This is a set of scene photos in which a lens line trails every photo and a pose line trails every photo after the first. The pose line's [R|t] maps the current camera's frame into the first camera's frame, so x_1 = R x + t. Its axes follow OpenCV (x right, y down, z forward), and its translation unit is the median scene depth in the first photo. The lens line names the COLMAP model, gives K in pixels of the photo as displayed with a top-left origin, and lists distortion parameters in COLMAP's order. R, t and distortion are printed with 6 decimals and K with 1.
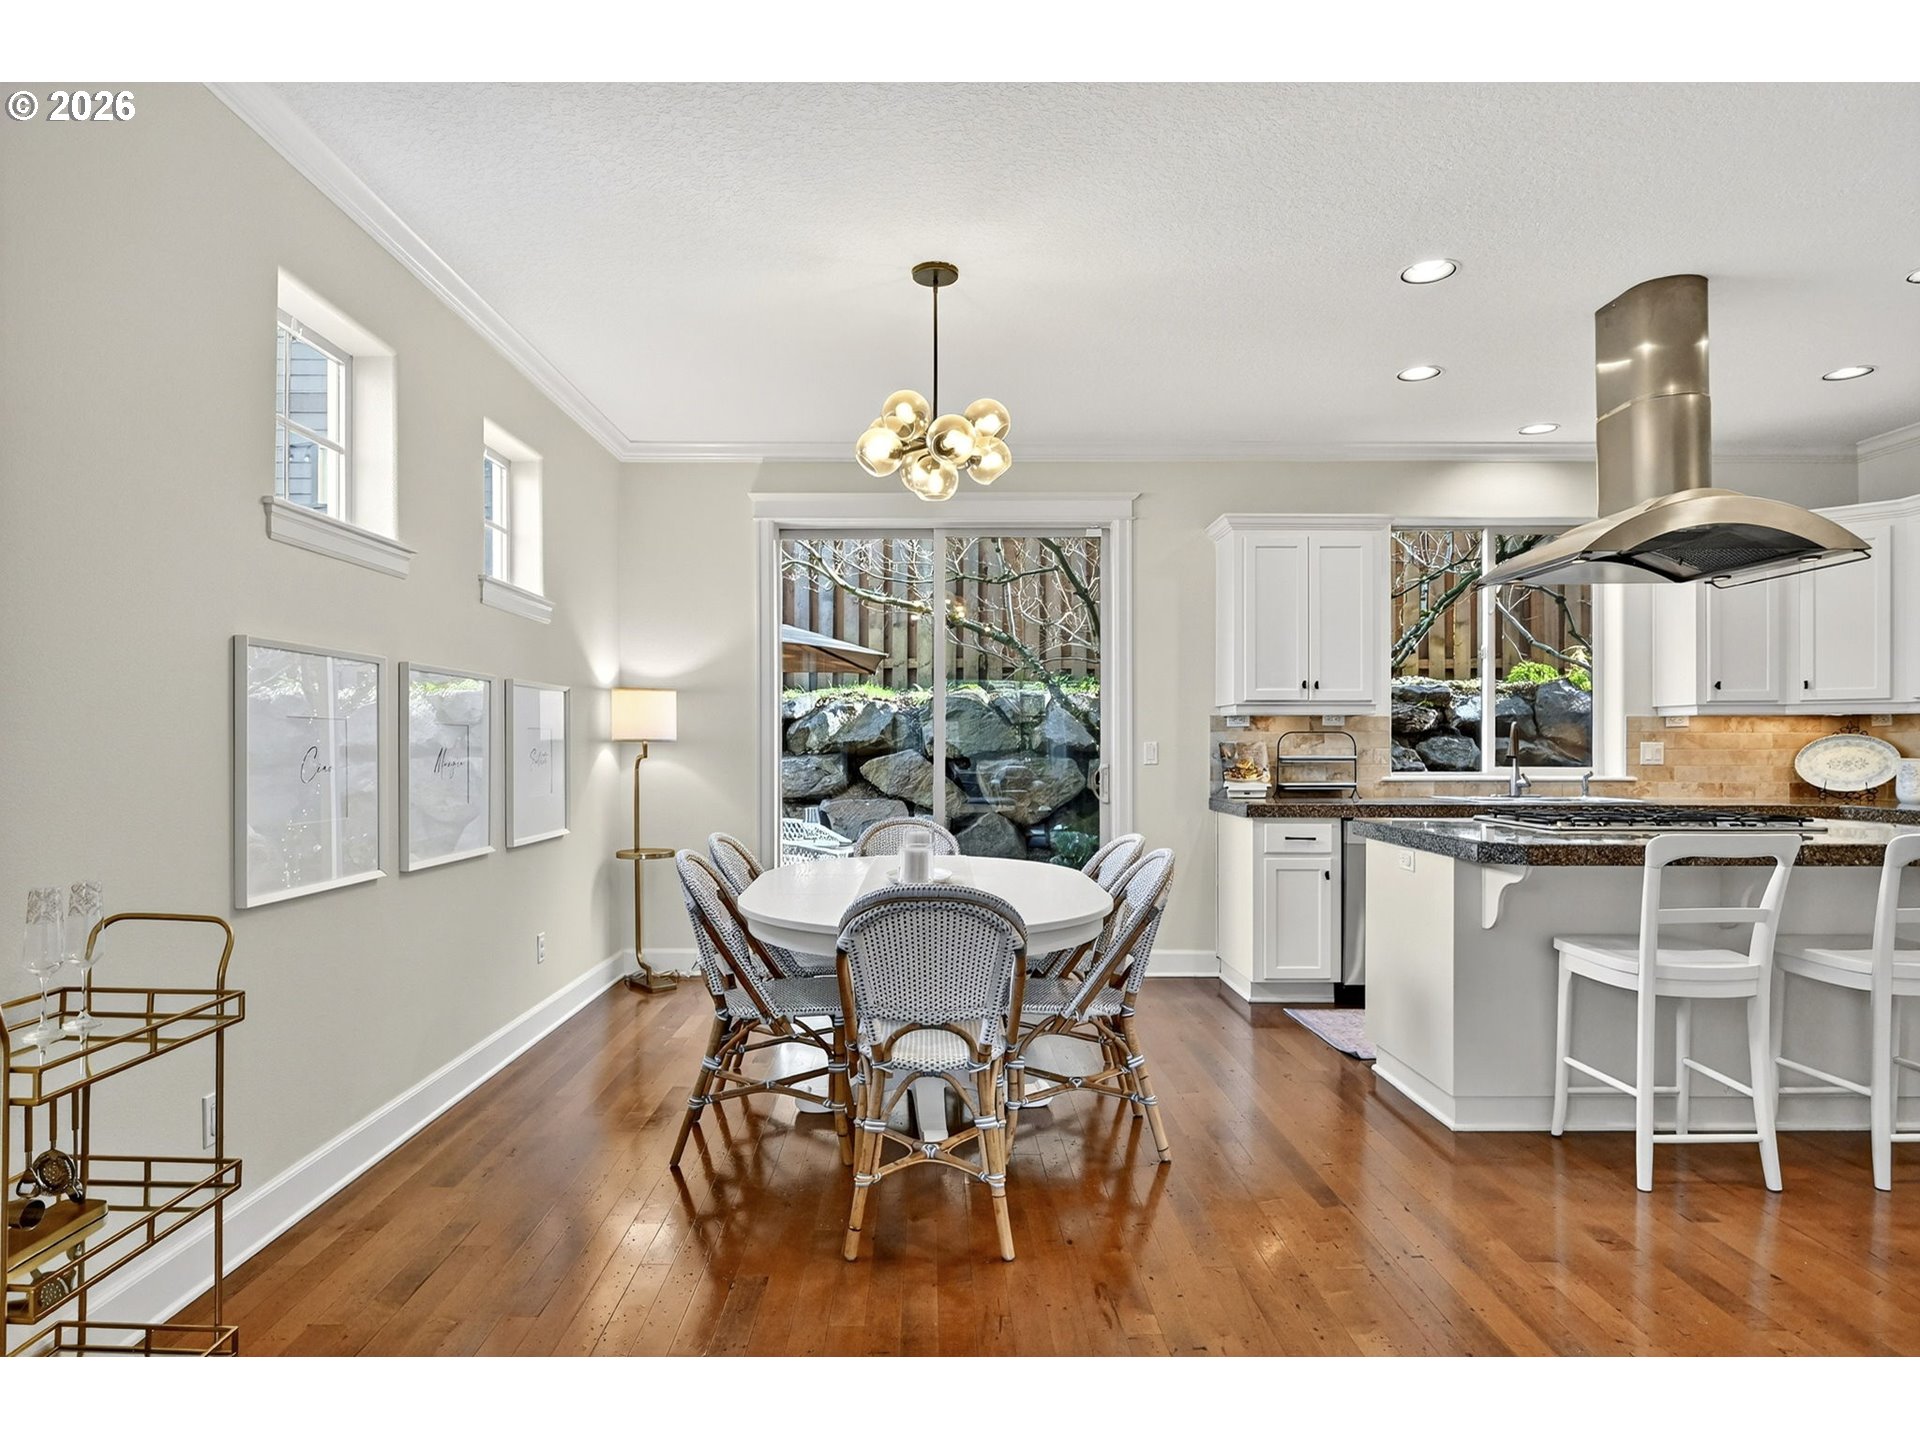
lens RADIAL K [[997.7, 0, 960.5], [0, 997.7, 724.9], [0, 0, 1]] dist [-0.007141, -0.001644]
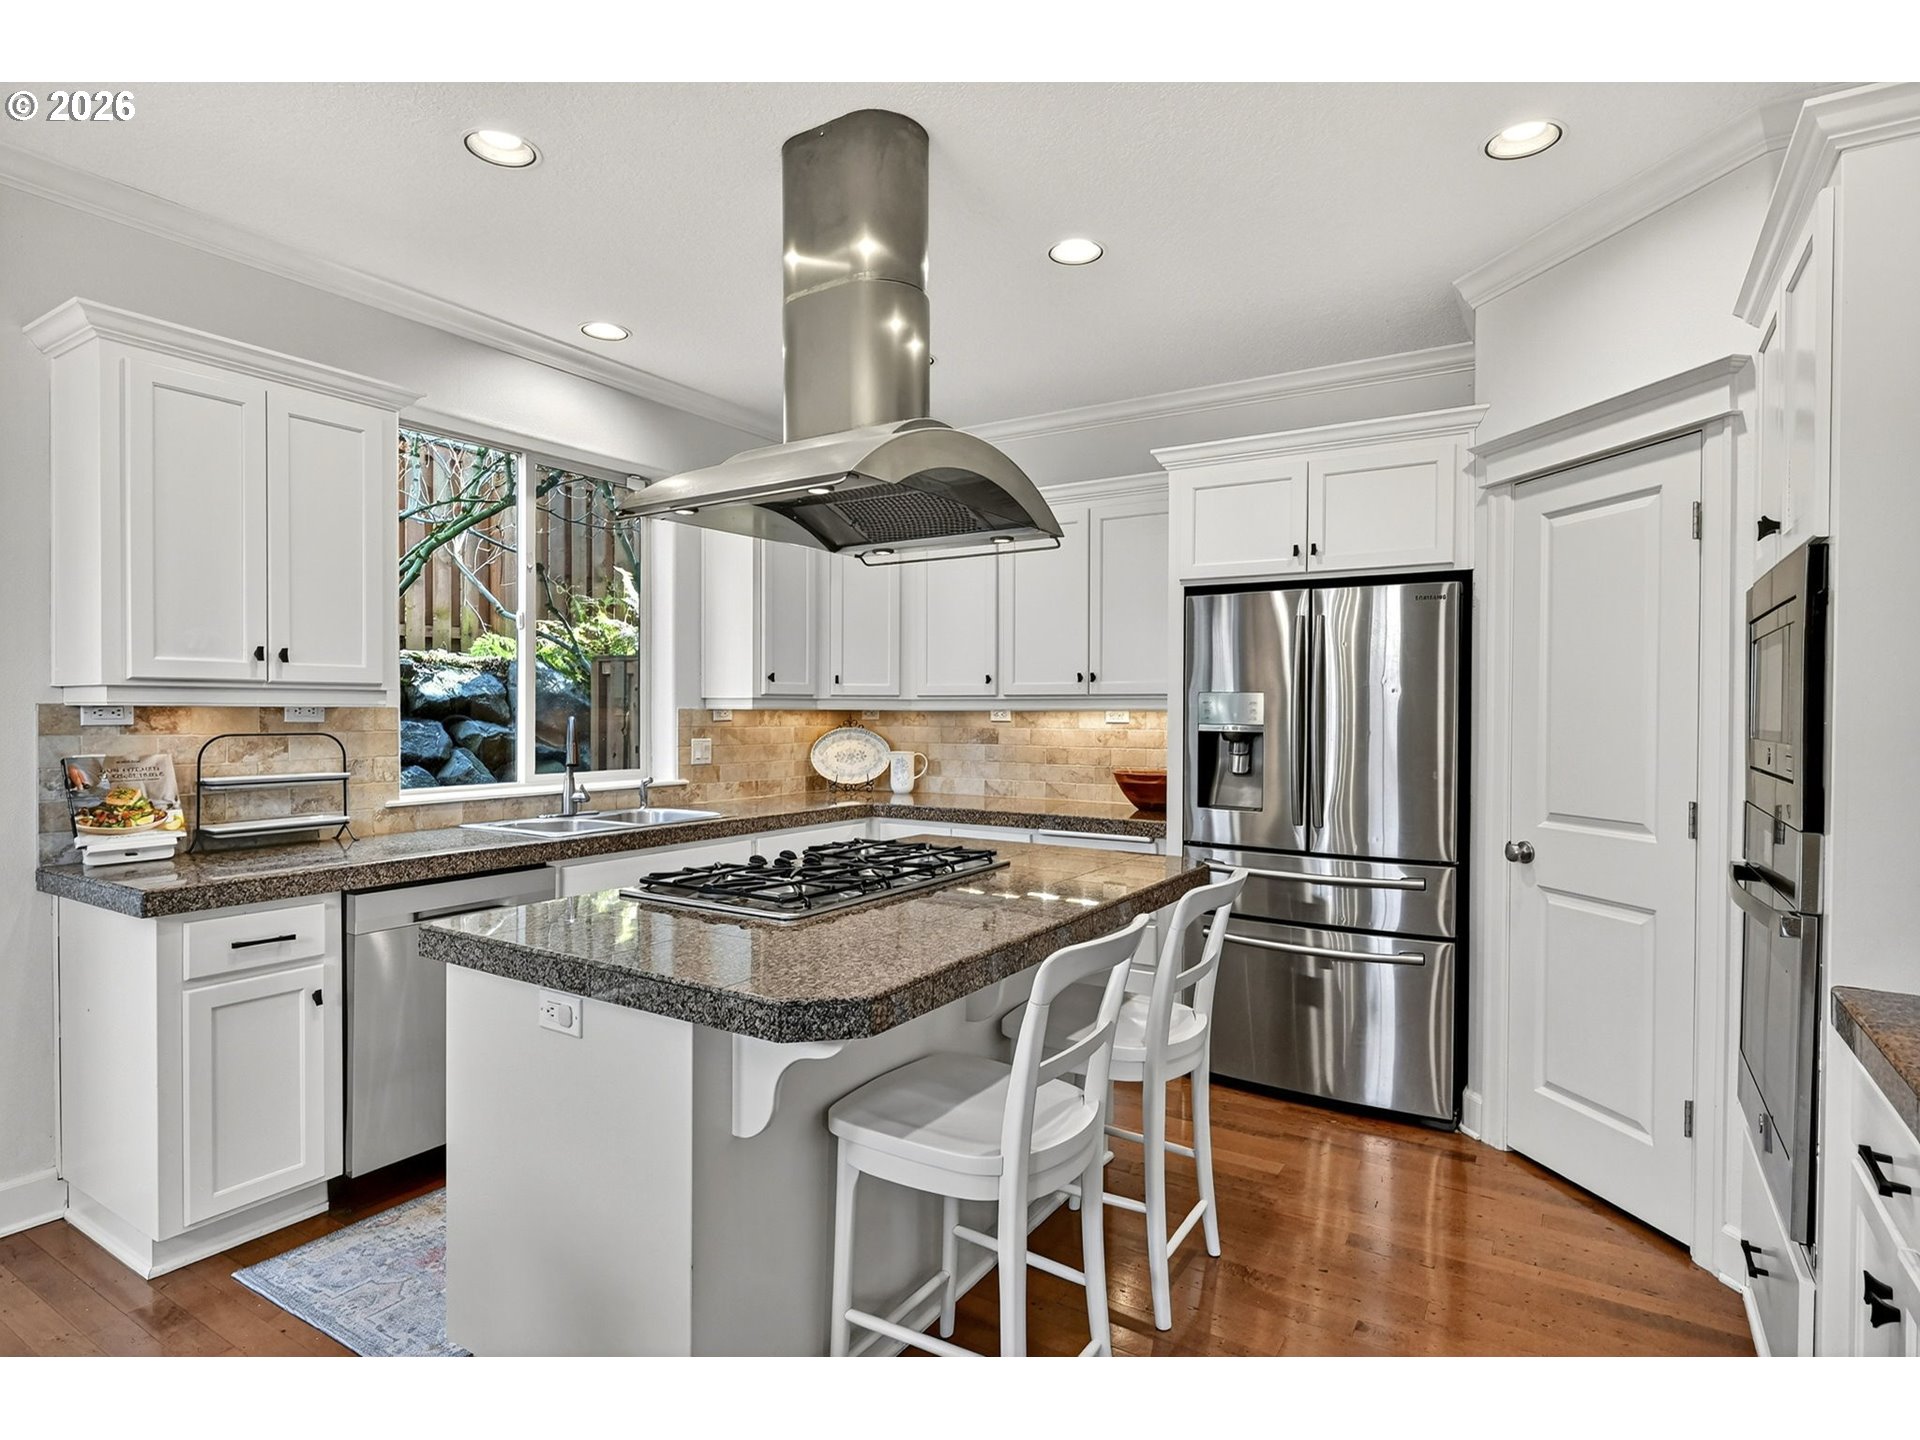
lens RADIAL K [[997.7, 0, 960.5], [0, 997.7, 724.9], [0, 0, 1]] dist [-0.007141, -0.001644]
pose [[0.533670, -0.008925, 0.845645, 0.078093], [-0.017592, 0.999611, 0.021652, -0.018048], [-0.845510, -0.026432, 0.533306, 0.347690]]
